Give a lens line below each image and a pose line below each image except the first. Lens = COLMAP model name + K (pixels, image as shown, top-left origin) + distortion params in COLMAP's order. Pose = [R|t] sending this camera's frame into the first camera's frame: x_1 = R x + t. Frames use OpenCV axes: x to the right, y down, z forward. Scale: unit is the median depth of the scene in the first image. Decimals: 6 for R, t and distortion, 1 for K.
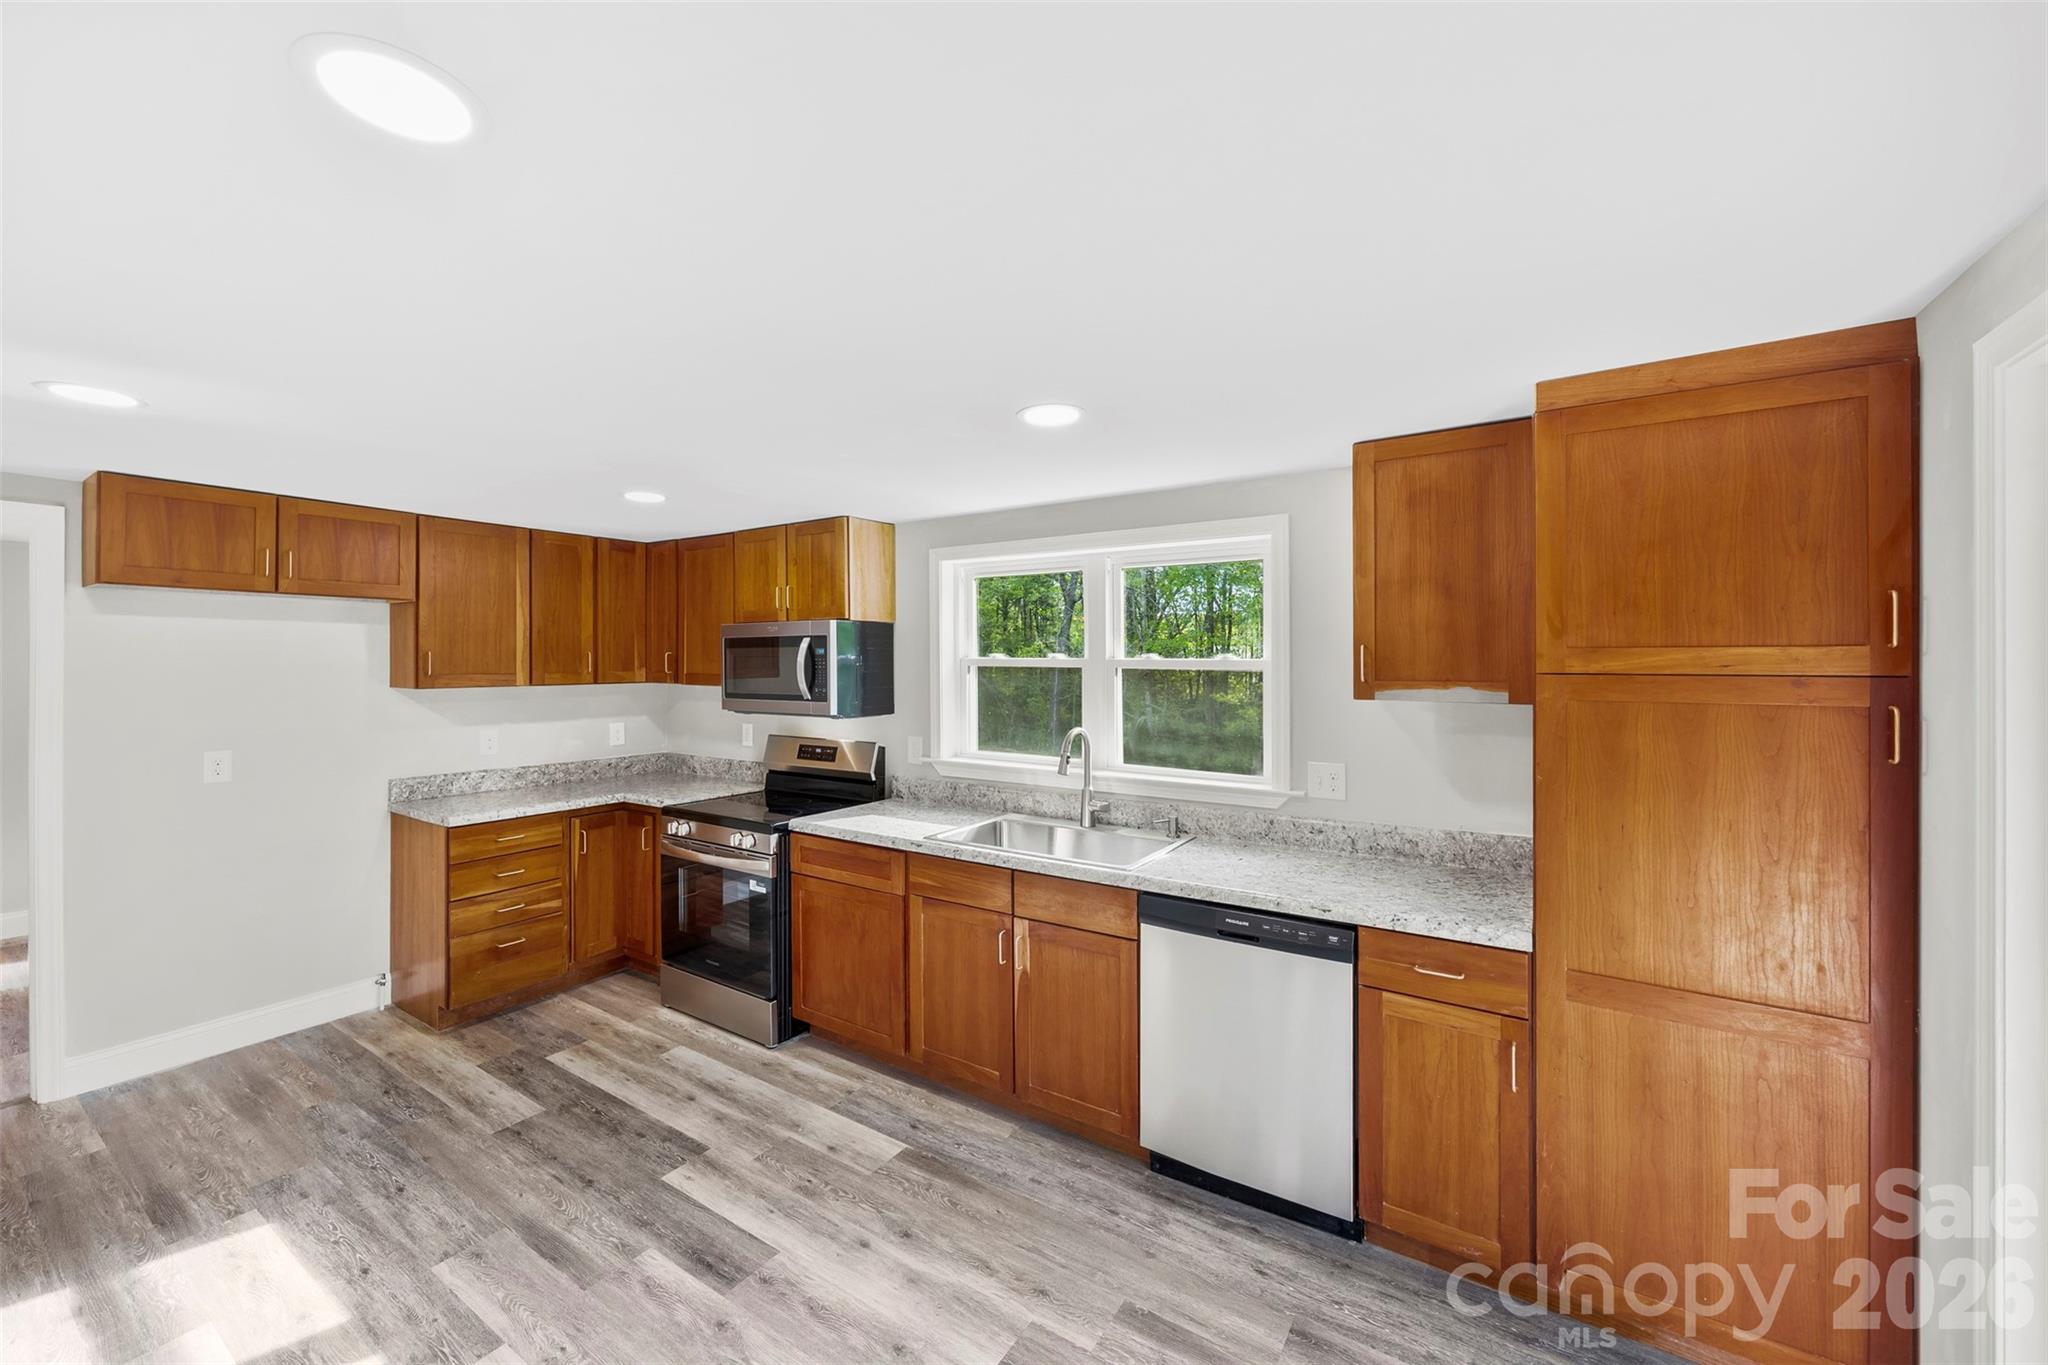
lens RADIAL K [[794.3, 0, 1012.7], [0, 794.3, 661.8], [0, 0, 1]] dist [-0.002867, -0.000447]
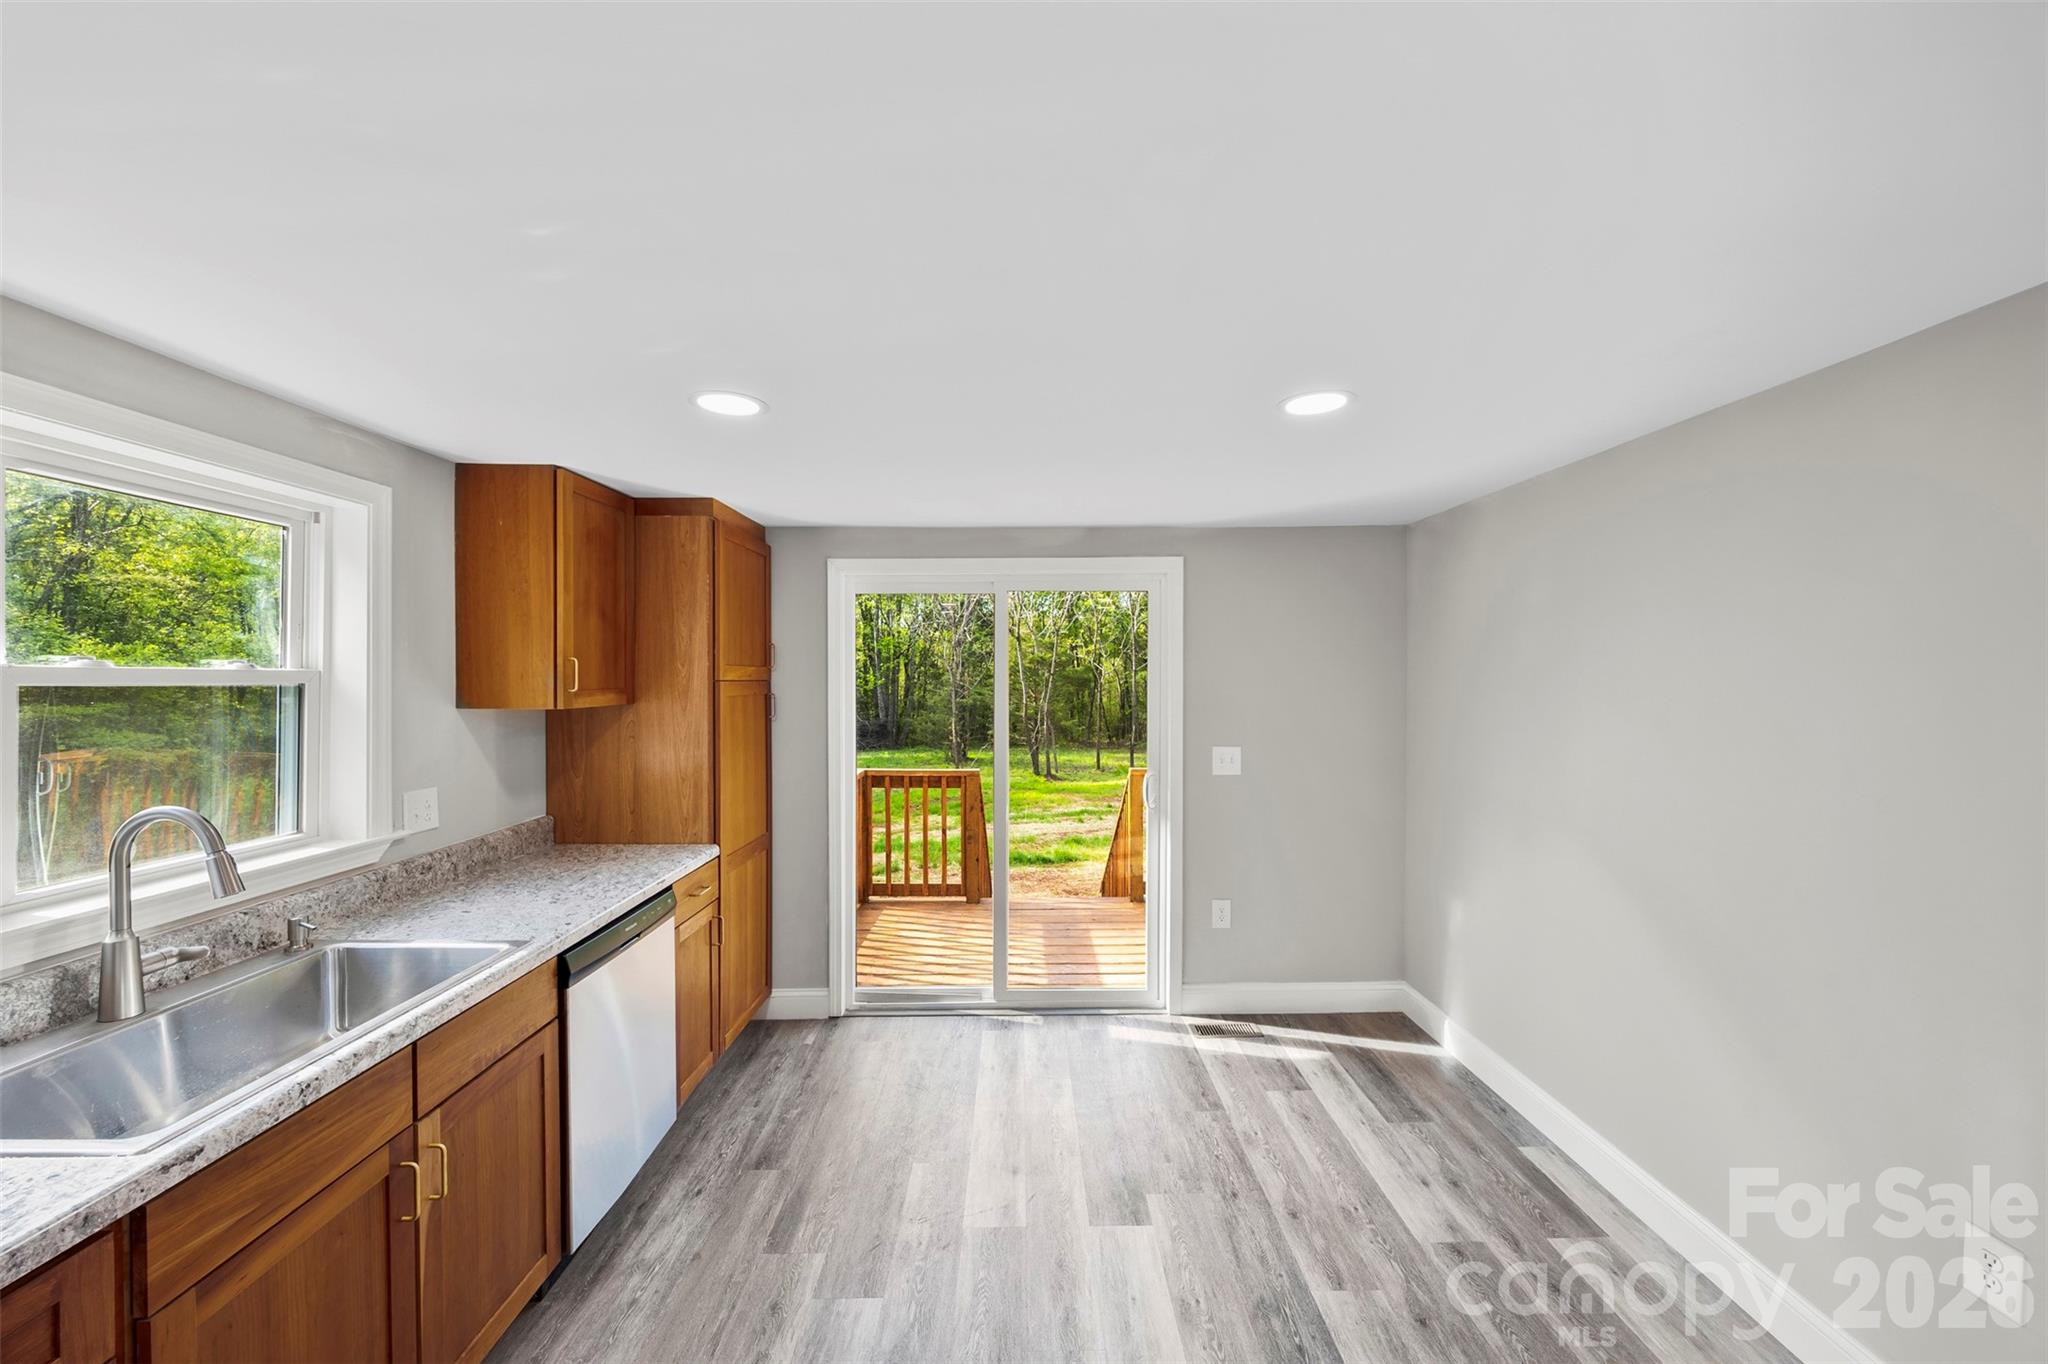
lens RADIAL K [[794.3, 0, 1039.8], [0, 794.3, 685.8], [0, 0, 1]] dist [-0.002867, -0.000447]
pose [[-0.576387, -0.009750, 0.817119, -0.627443], [0.002457, 0.999904, 0.013664, 0.002883], [-0.817173, 0.009884, -0.576307, 0.846988]]
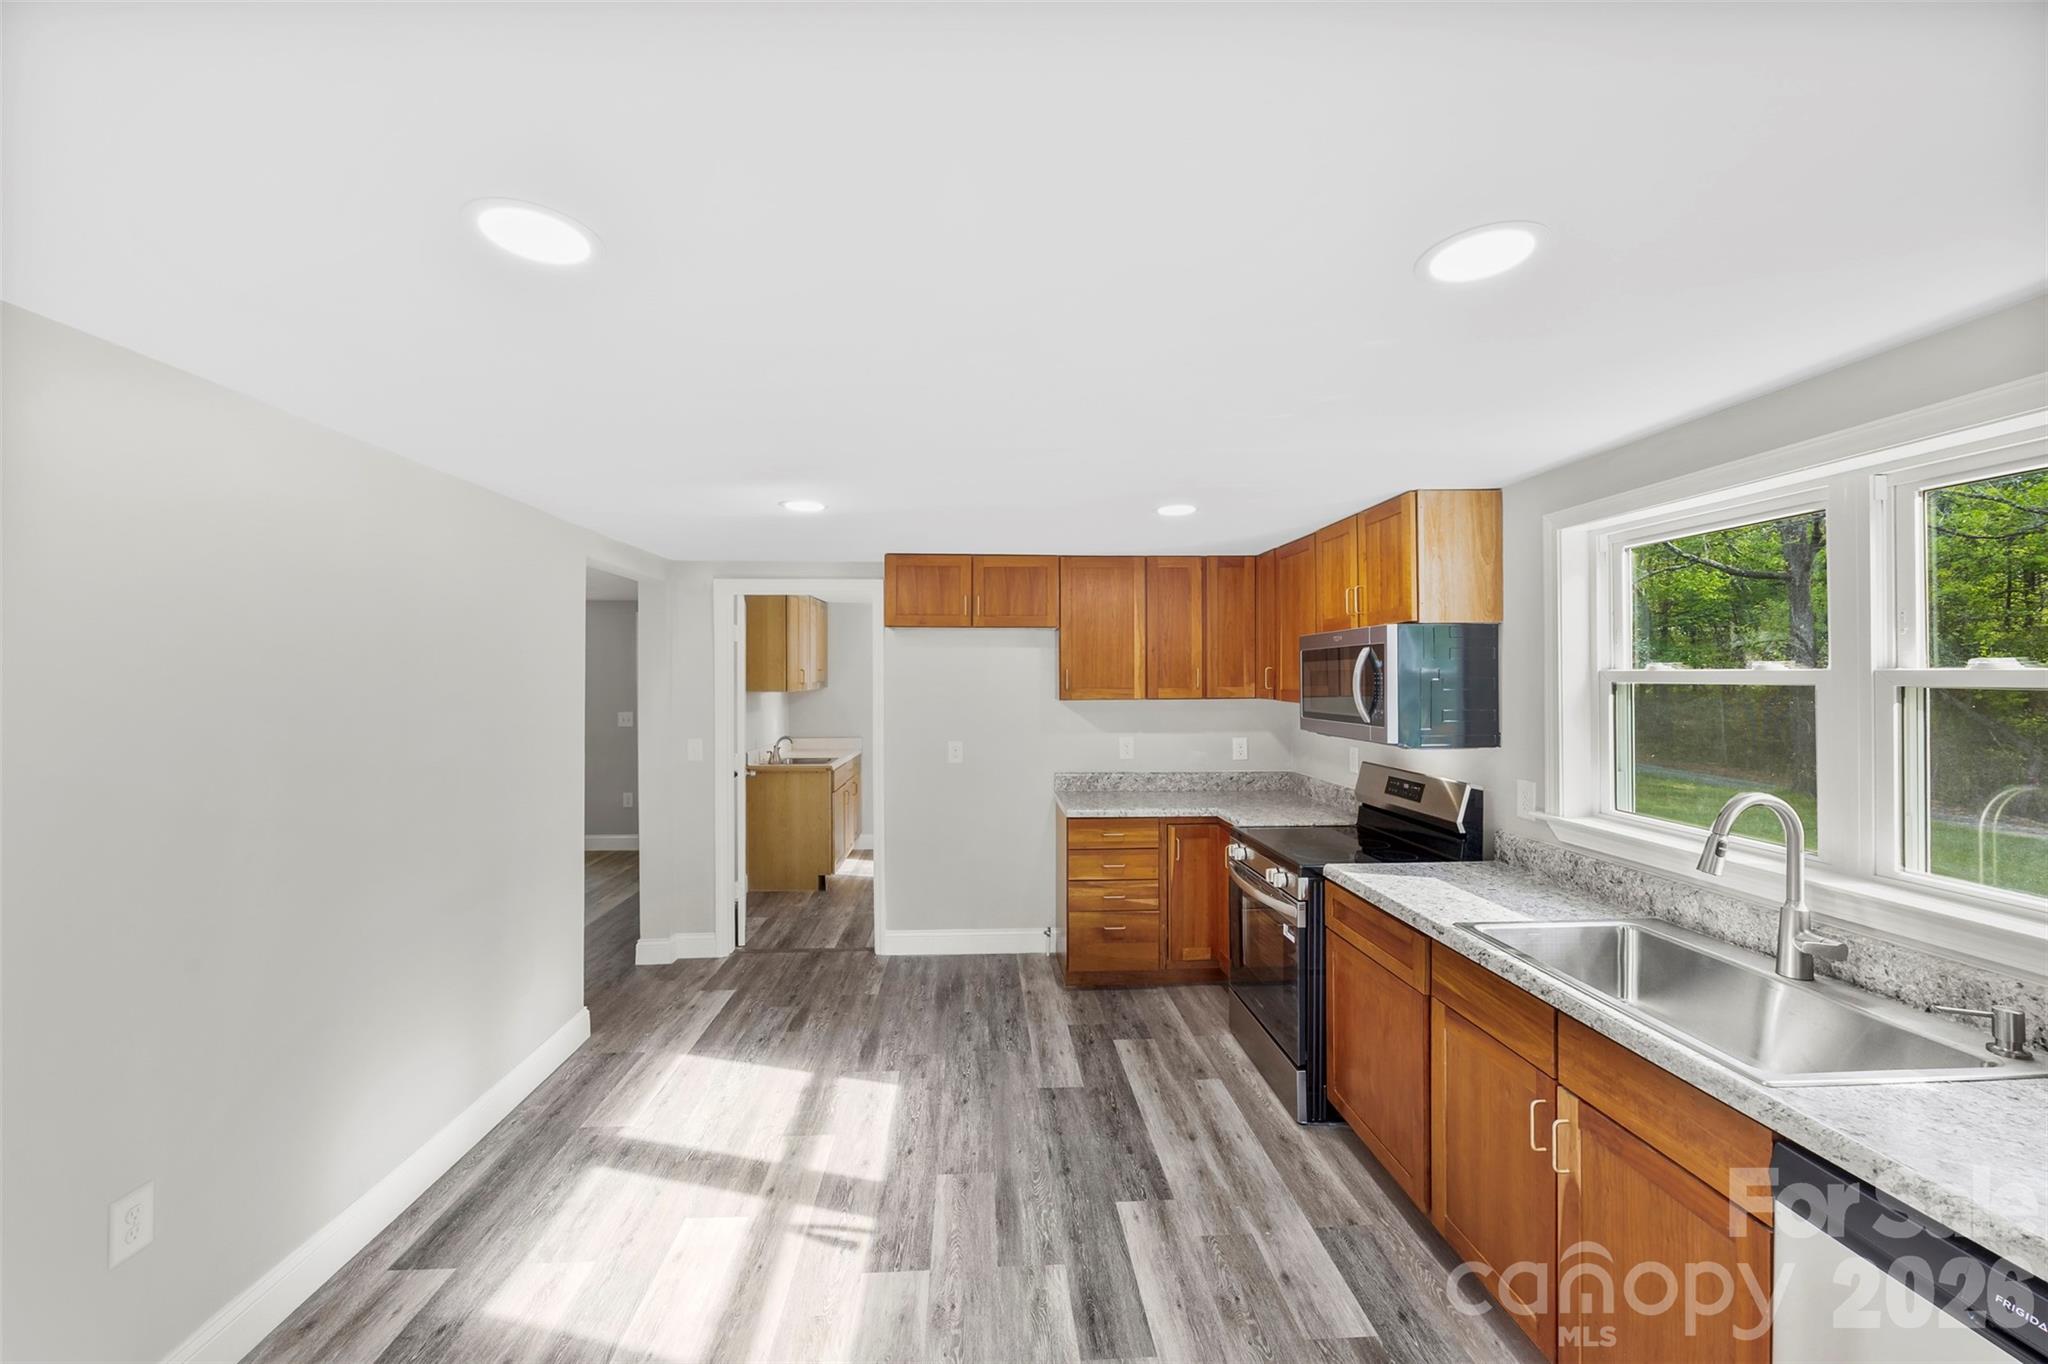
lens RADIAL K [[794.3, 0, 1015.7], [0, 794.3, 683.3], [0, 0, 1]] dist [-0.002867, -0.000447]
pose [[0.596801, 0.003416, -0.802382, 0.217121], [0.003342, 0.999972, 0.006743, 0.000075], [0.802383, -0.006706, 0.596772, 0.254765]]
